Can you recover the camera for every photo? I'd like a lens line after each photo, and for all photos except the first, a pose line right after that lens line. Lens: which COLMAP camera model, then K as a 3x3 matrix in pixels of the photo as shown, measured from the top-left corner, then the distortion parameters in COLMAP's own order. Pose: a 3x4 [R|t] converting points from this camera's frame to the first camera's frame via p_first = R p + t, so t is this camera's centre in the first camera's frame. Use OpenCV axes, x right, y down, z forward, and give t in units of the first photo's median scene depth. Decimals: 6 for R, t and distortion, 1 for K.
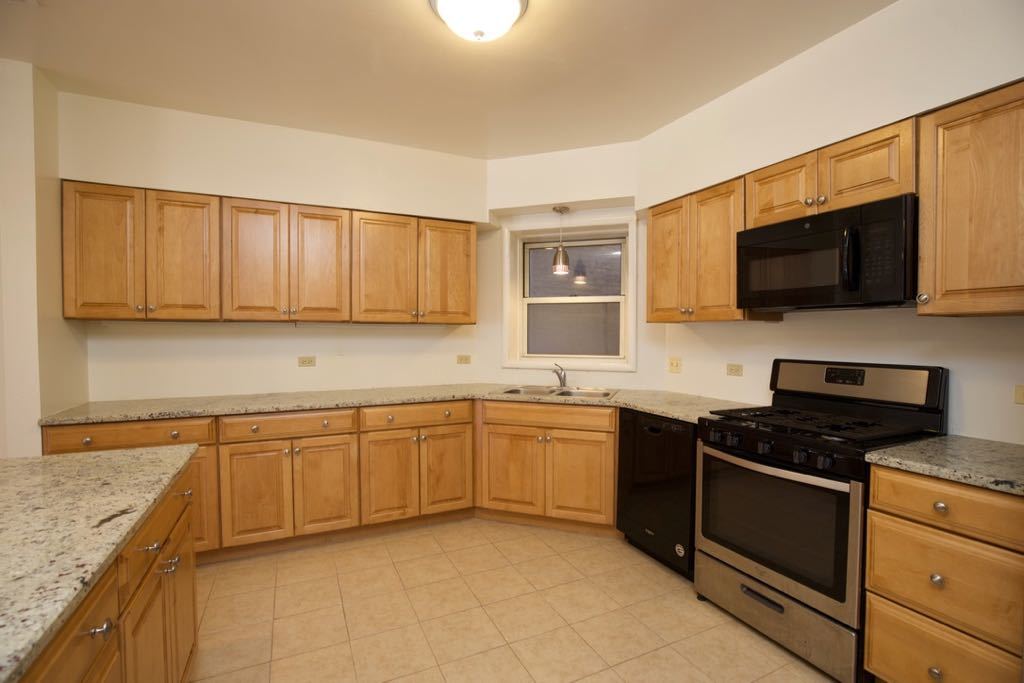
lens RADIAL K [[466.5, 0, 515.5], [0, 466.5, 344.5], [0, 0, 1]] dist [-0.025525, 0.000029]
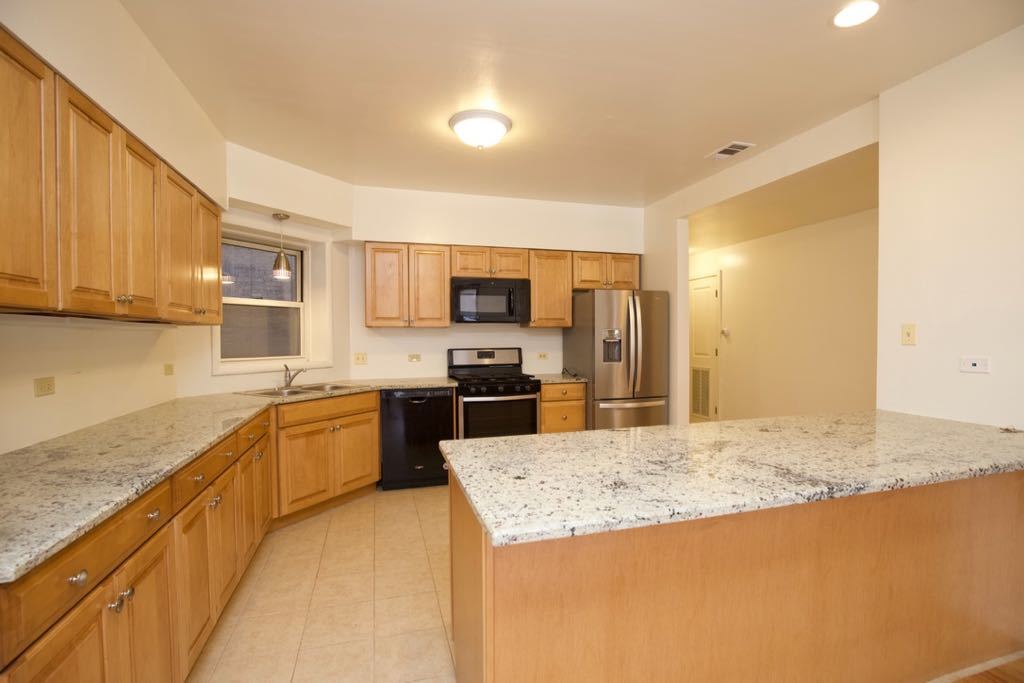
lens RADIAL K [[466.5, 0, 515.5], [0, 466.5, 344.5], [0, 0, 1]] dist [-0.025525, 0.000029]
pose [[0.160849, -0.023431, 0.986701, -1.211896], [0.029644, 0.999382, 0.018900, -0.012852], [-0.986534, 0.026210, 0.161444, 0.465979]]
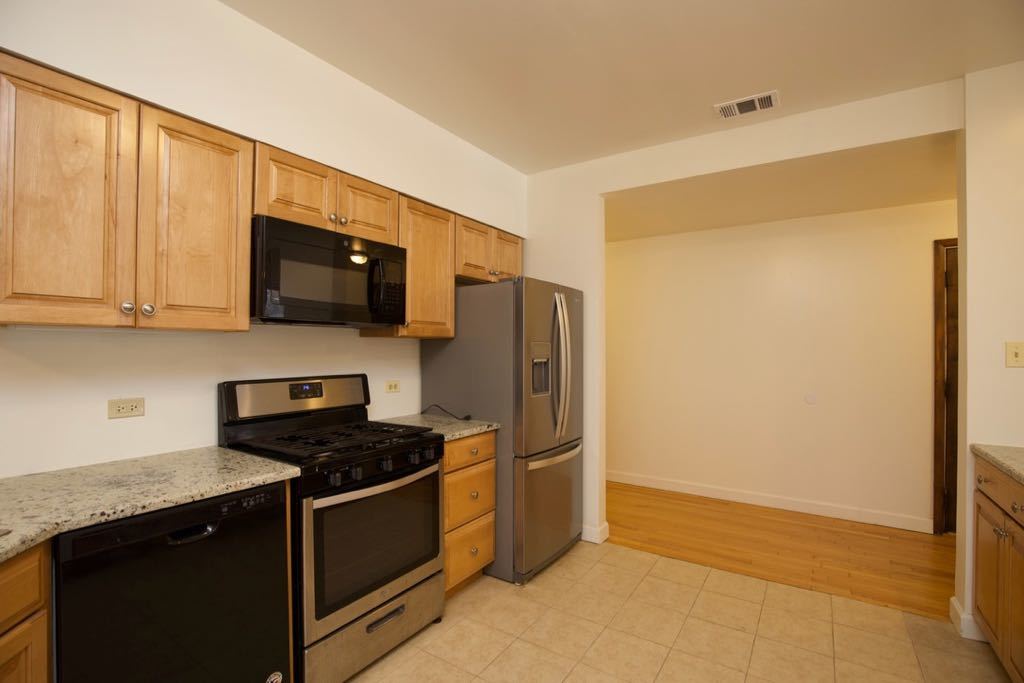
lens RADIAL K [[466.5, 0, 515.5], [0, 466.5, 344.5], [0, 0, 1]] dist [-0.025525, 0.000029]
pose [[-0.510445, 0.002025, 0.859908, -0.366322], [0.016047, 0.999846, 0.007171, -0.030314], [-0.859761, 0.017459, -0.510398, 1.003046]]
